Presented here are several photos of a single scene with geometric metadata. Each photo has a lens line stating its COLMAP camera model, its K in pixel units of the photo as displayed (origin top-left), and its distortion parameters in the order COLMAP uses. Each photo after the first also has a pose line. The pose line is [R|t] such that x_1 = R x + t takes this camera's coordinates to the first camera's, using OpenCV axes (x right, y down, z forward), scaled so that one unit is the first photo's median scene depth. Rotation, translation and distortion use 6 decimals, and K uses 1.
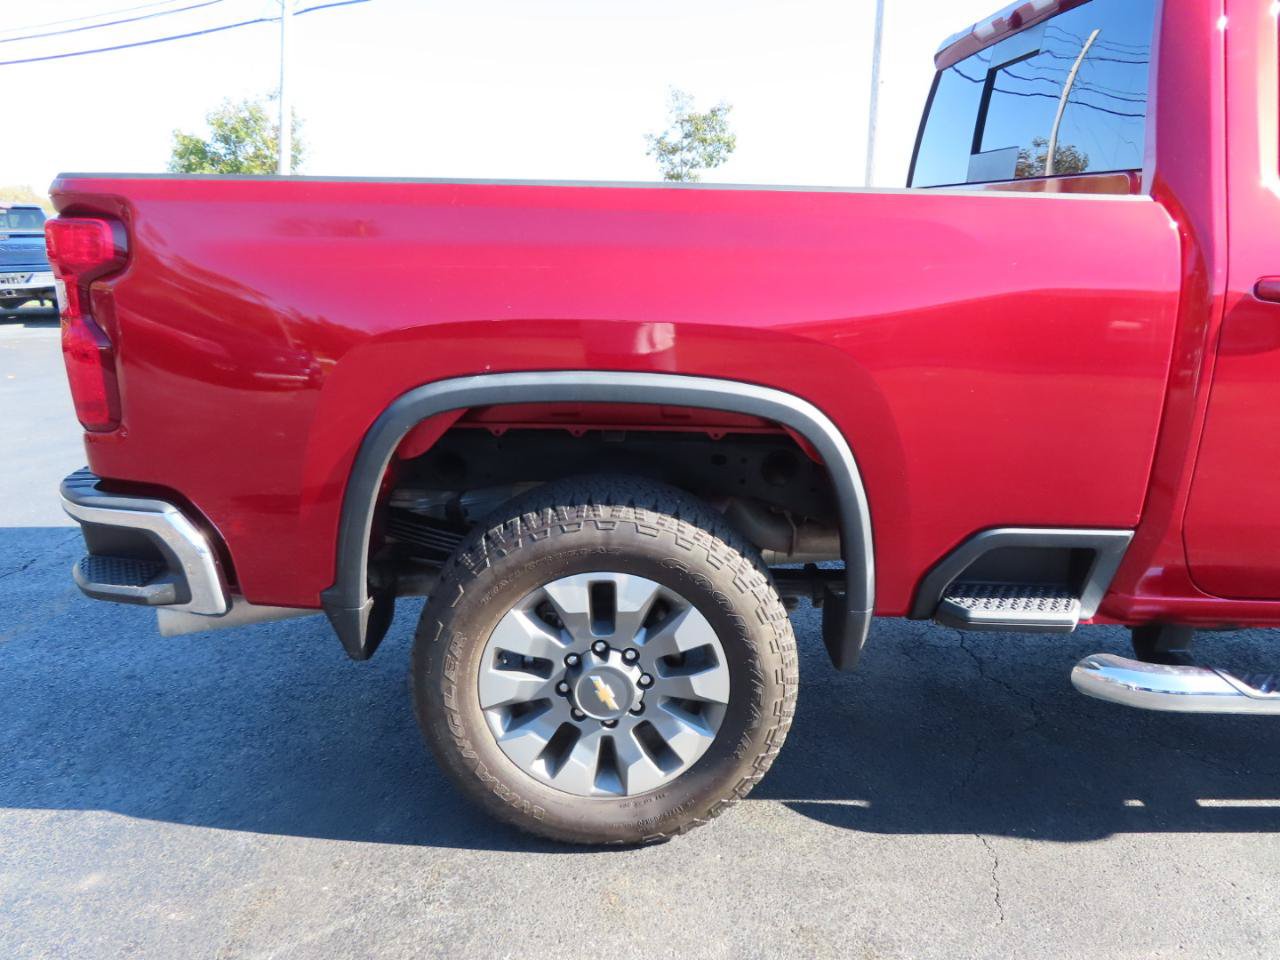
lens RADIAL K [[917.5, 0, 640.5], [0, 917.5, 481.3], [0, 0, 1]] dist [0.001397, 0.003639]
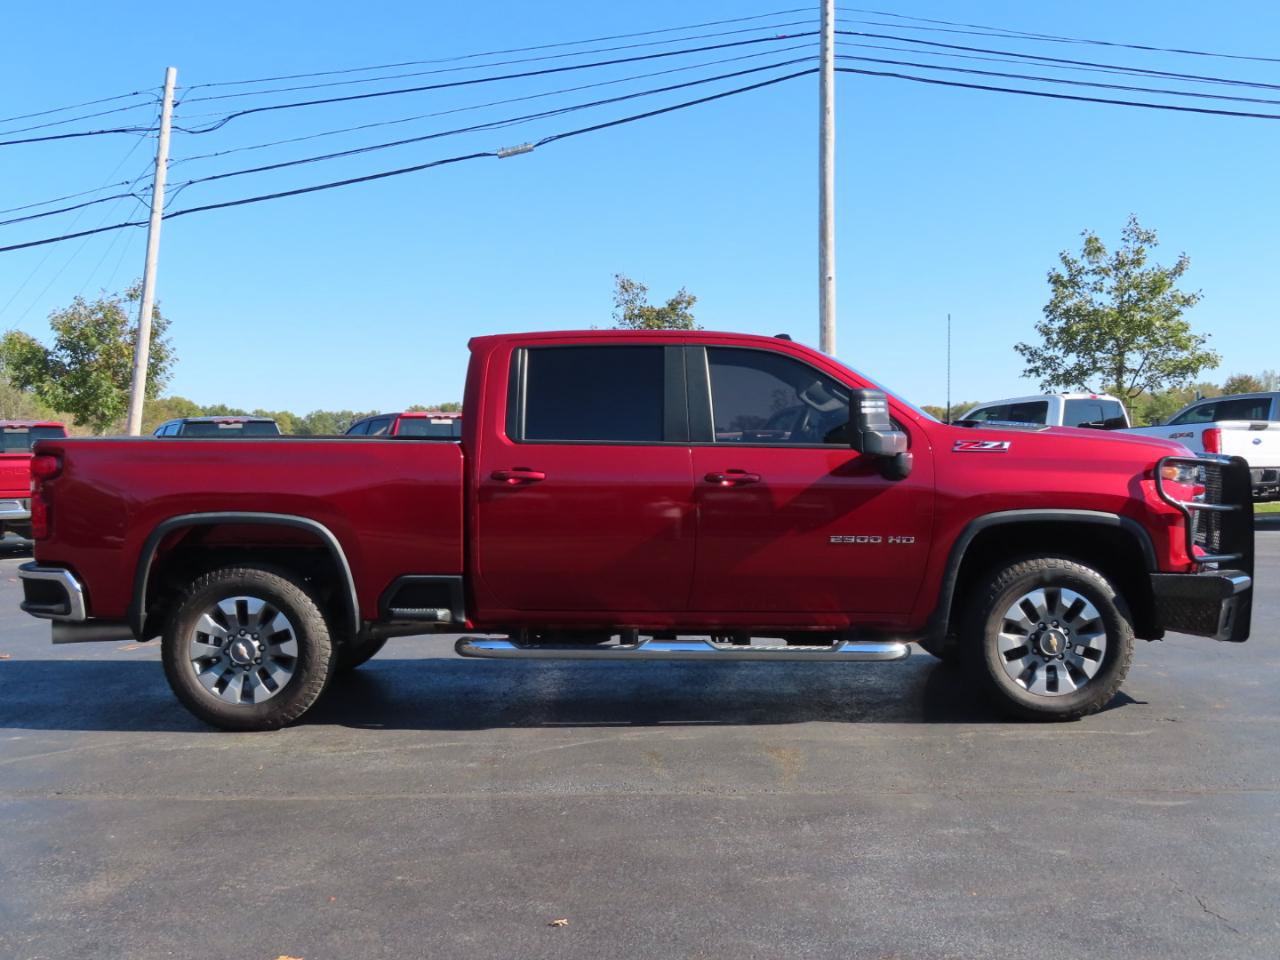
lens RADIAL K [[1415.4, 0, 639.0], [0, 1415.4, 478.0], [0, 0, 1]] dist [-0.033506, 0.000000]
pose [[0.999779, -0.012907, -0.016583, 1.006166], [0.008530, 0.970469, -0.241077, 0.660727], [0.019205, 0.240882, 0.970364, -2.494951]]
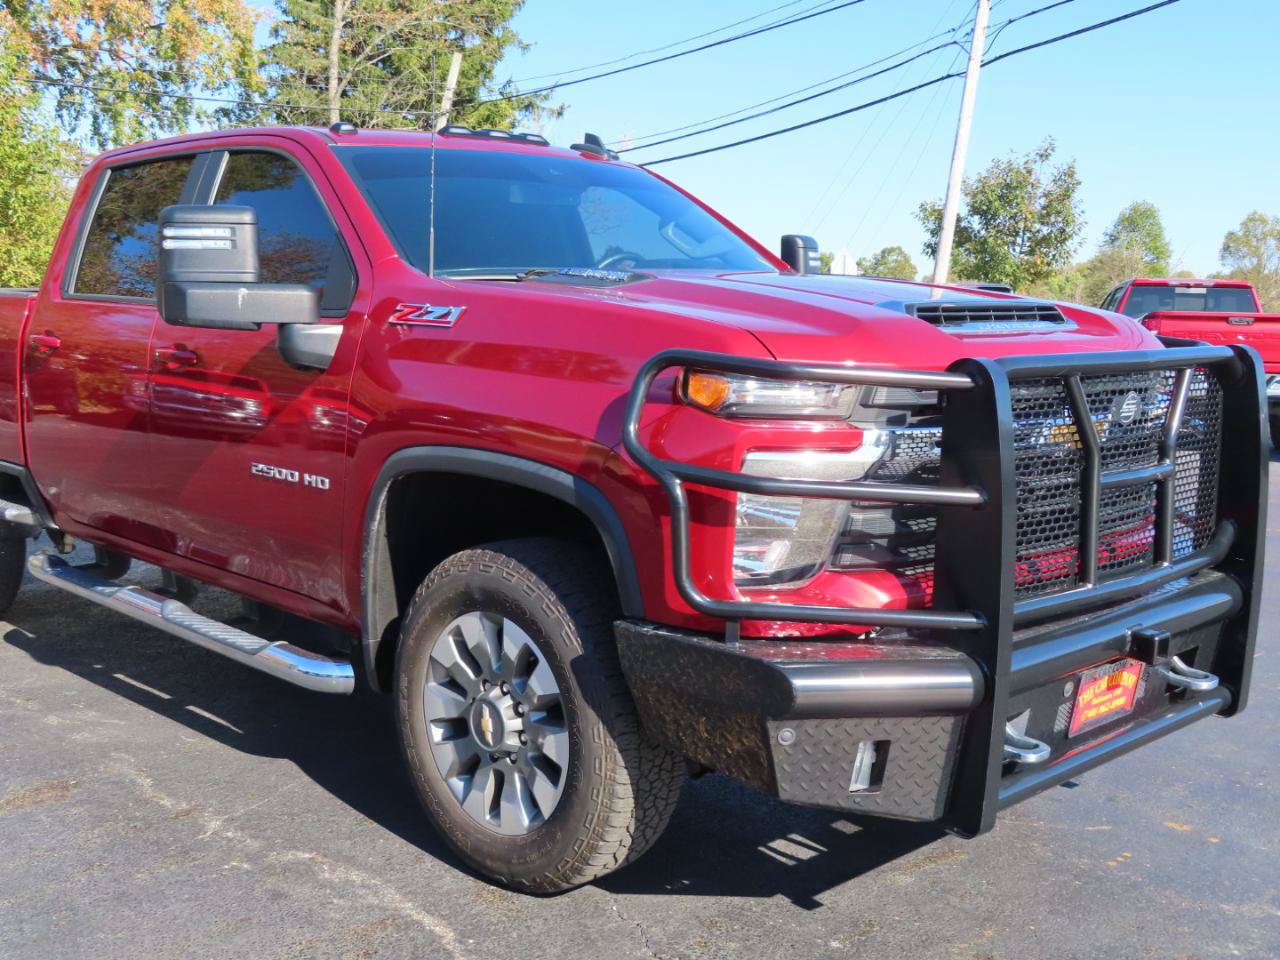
lens RADIAL K [[1415.4, 0, 636.2], [0, 1415.4, 473.3], [0, 0, 1]] dist [-0.033506, 0.000000]
pose [[0.695501, 0.089471, -0.712933, 3.046892], [-0.203993, 0.975977, -0.076523, 0.086107], [0.688960, 0.198655, 0.697044, -0.351972]]
